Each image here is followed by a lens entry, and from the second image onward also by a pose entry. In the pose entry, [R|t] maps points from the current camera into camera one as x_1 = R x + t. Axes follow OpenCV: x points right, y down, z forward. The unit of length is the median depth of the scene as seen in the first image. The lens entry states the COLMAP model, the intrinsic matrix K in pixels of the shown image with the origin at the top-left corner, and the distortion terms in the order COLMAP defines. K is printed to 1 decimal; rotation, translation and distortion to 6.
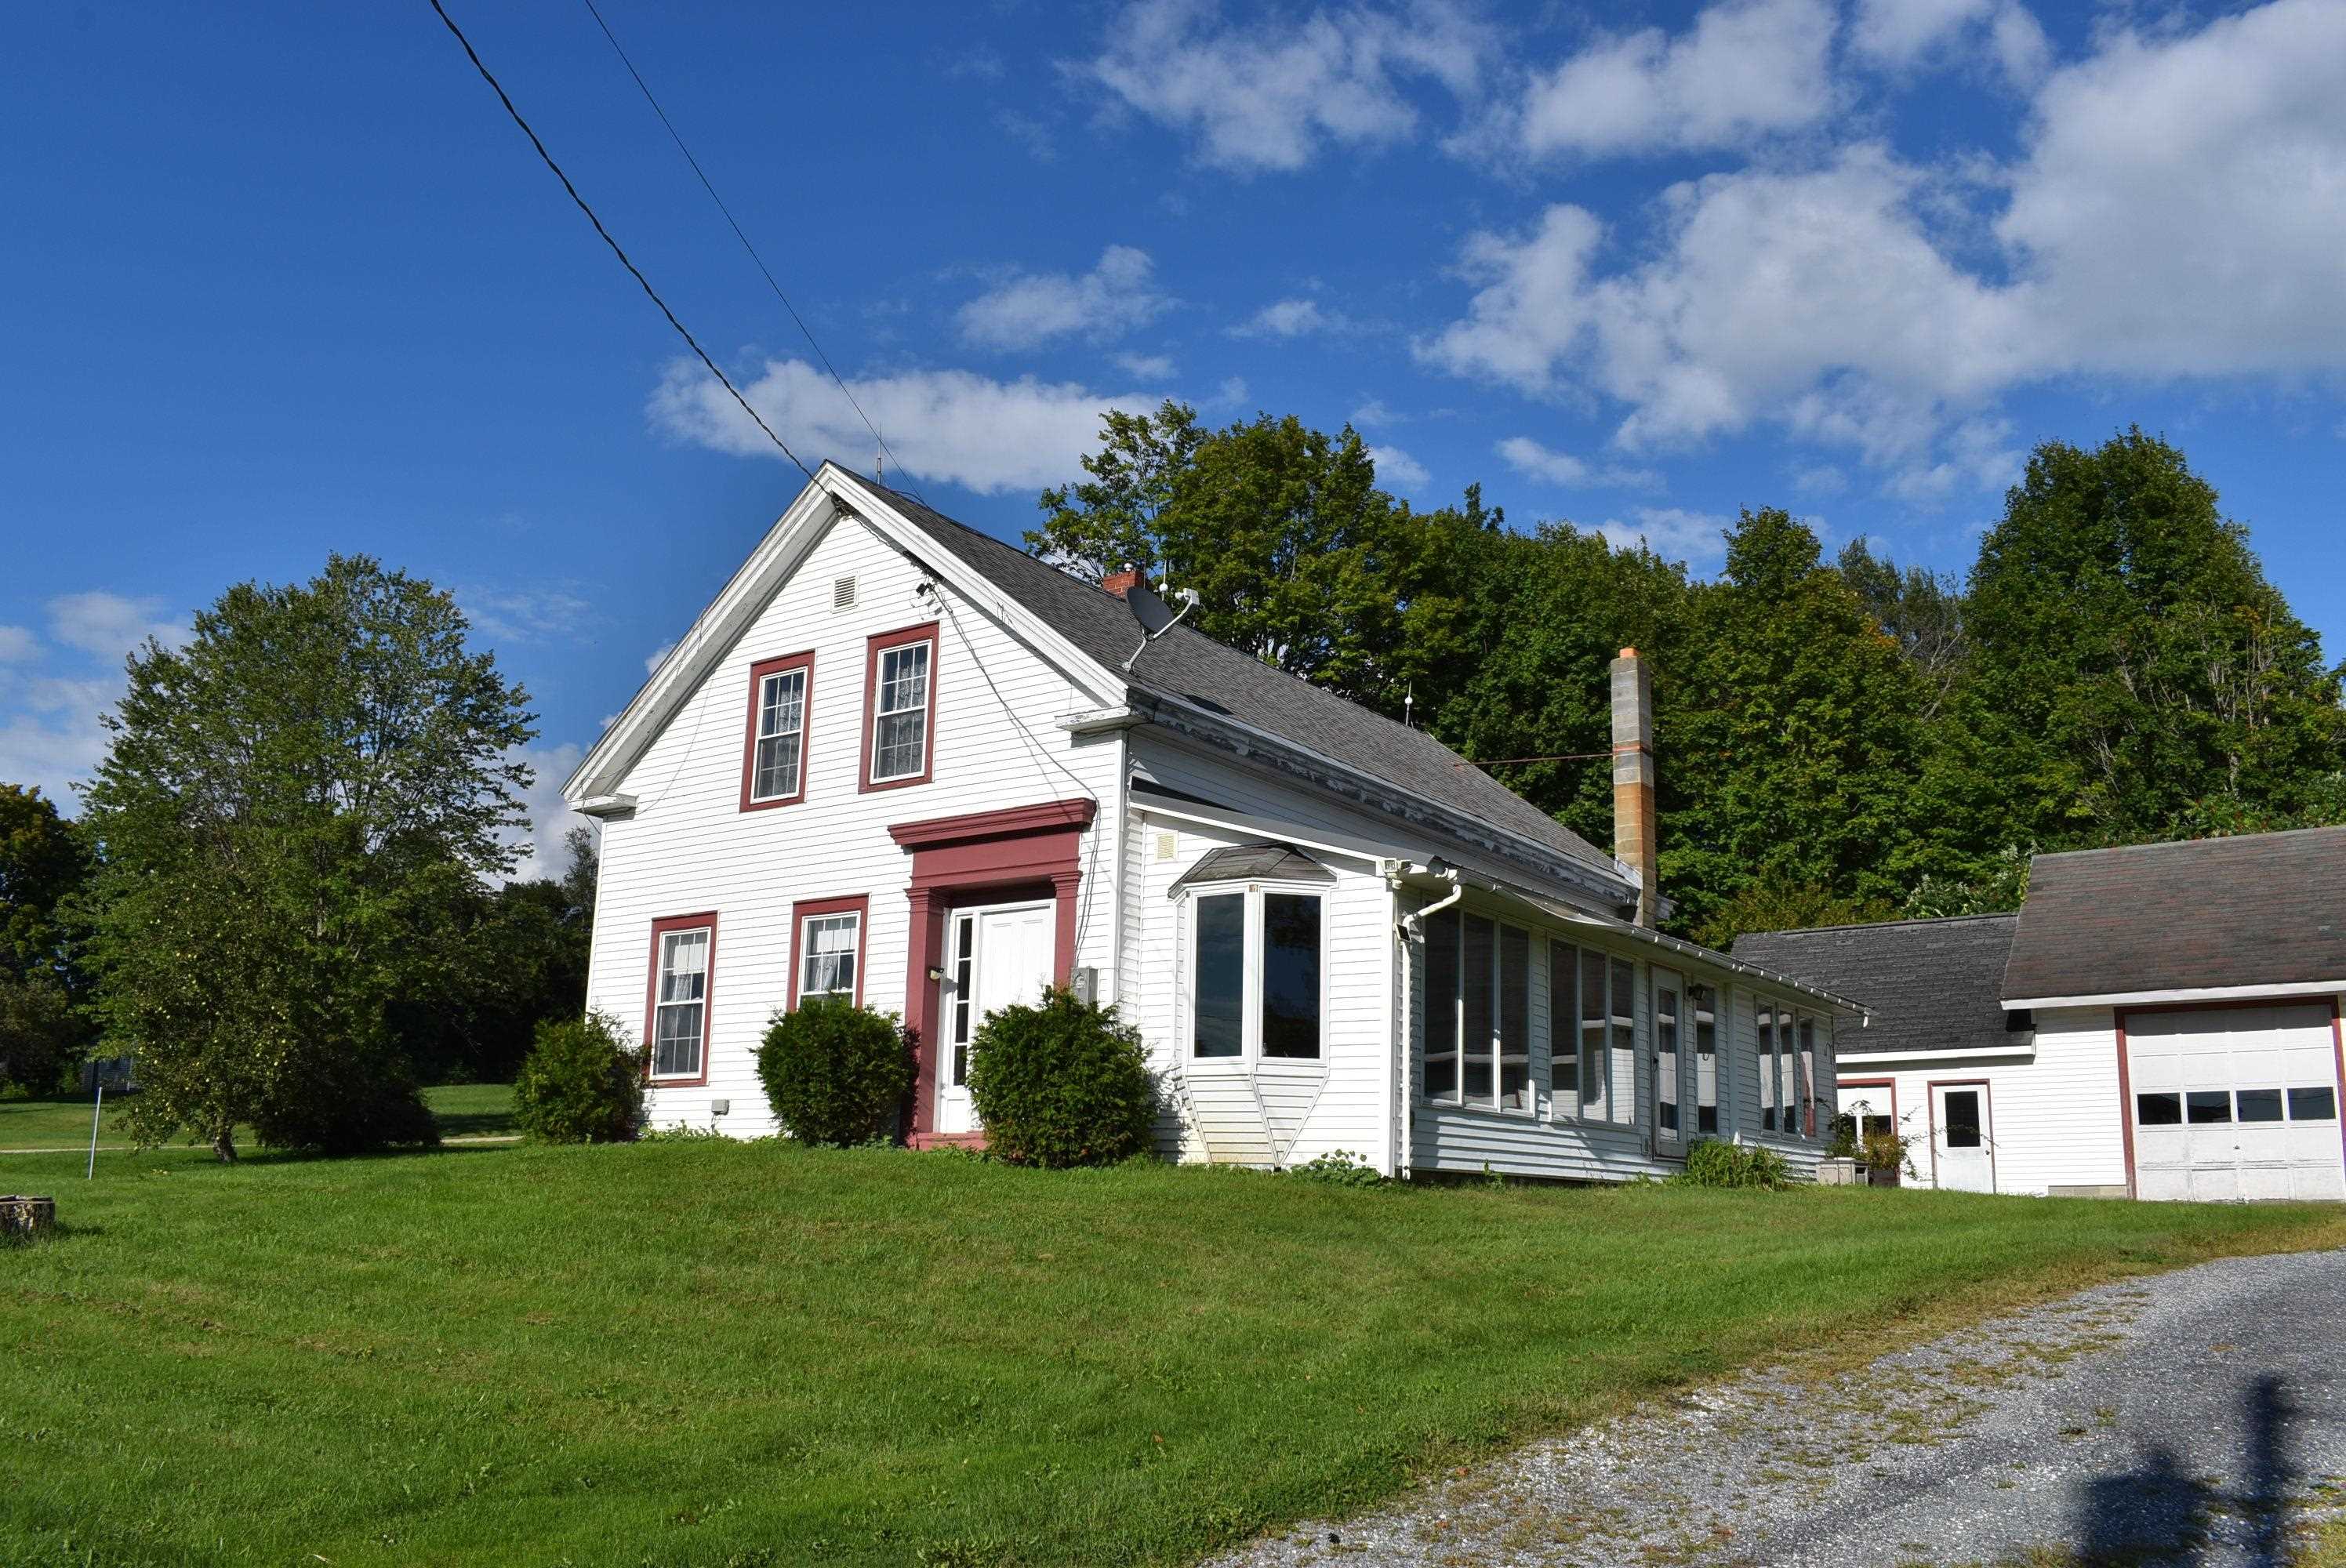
lens RADIAL K [[1885.0, 0, 1171.2], [0, 1885.0, 788.5], [0, 0, 1]] dist [-0.110959, 0.042720]
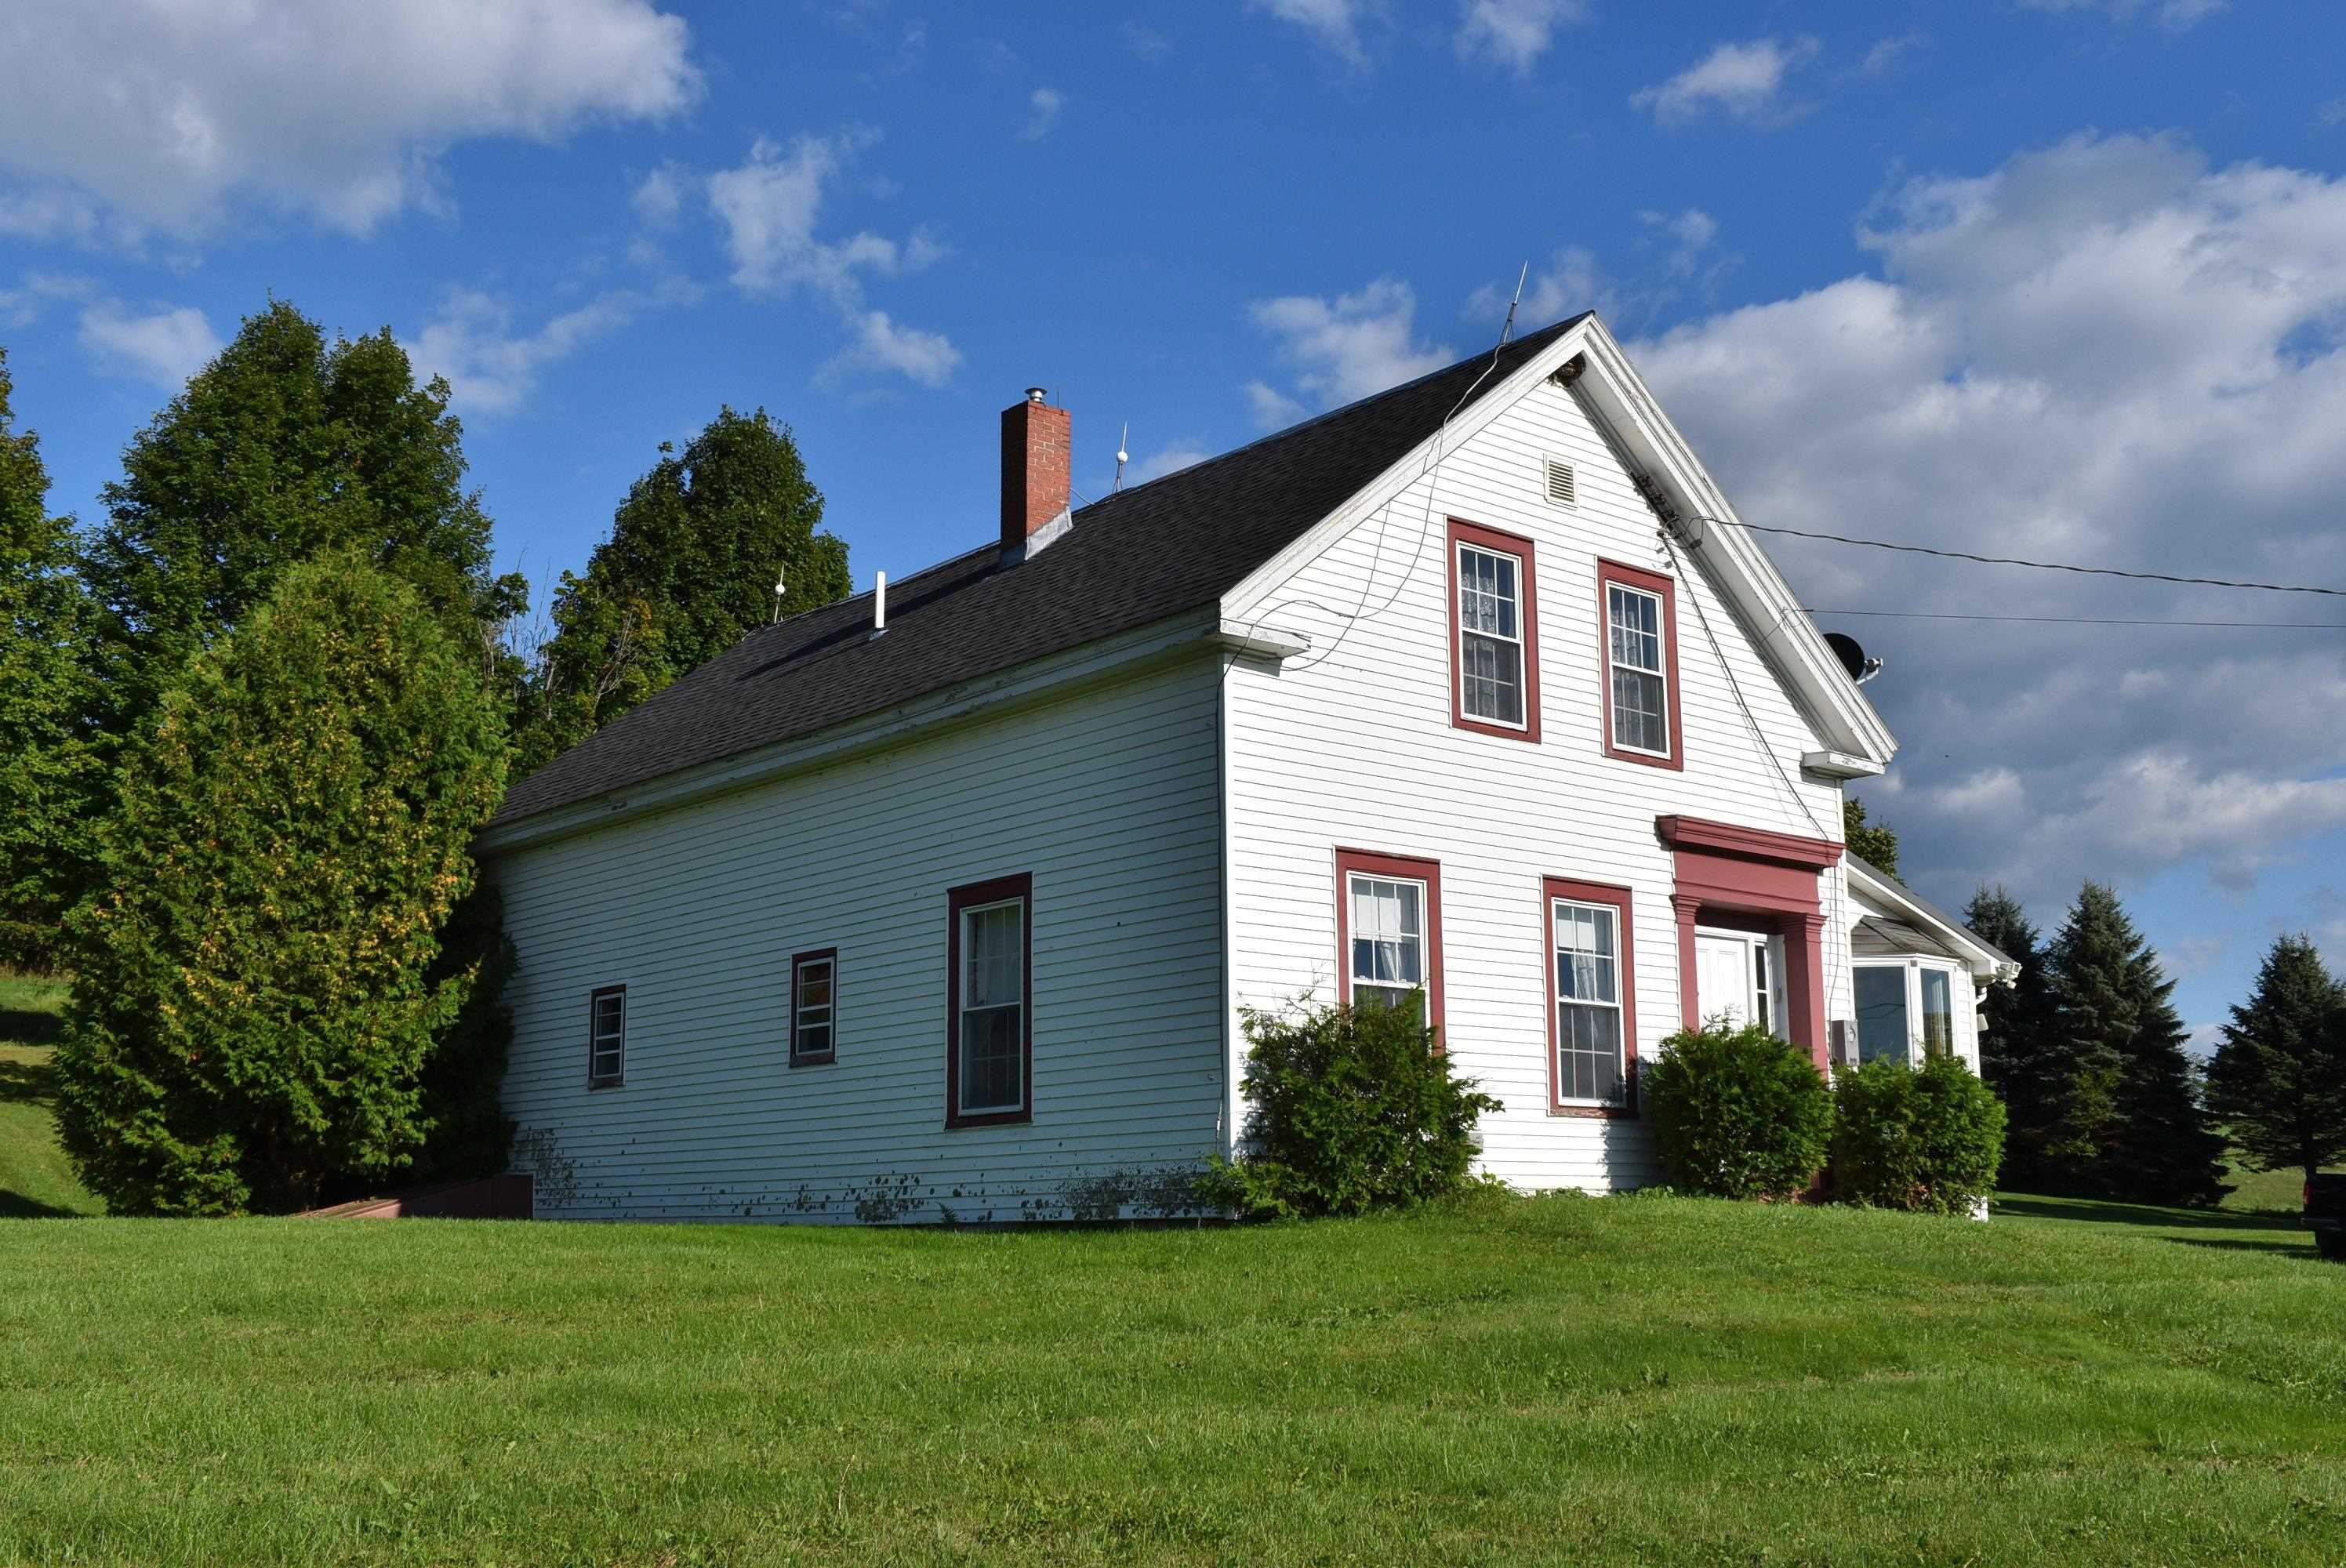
lens RADIAL K [[2515.9, 0, 1172.9], [0, 2515.9, 782.3], [0, 0, 1]] dist [-0.059820, 0.016217]
pose [[0.252298, 0.162849, 0.953848, -1.240012], [-0.213003, 0.970905, -0.109421, 0.170684], [-0.943915, -0.175566, 0.279645, 0.884034]]
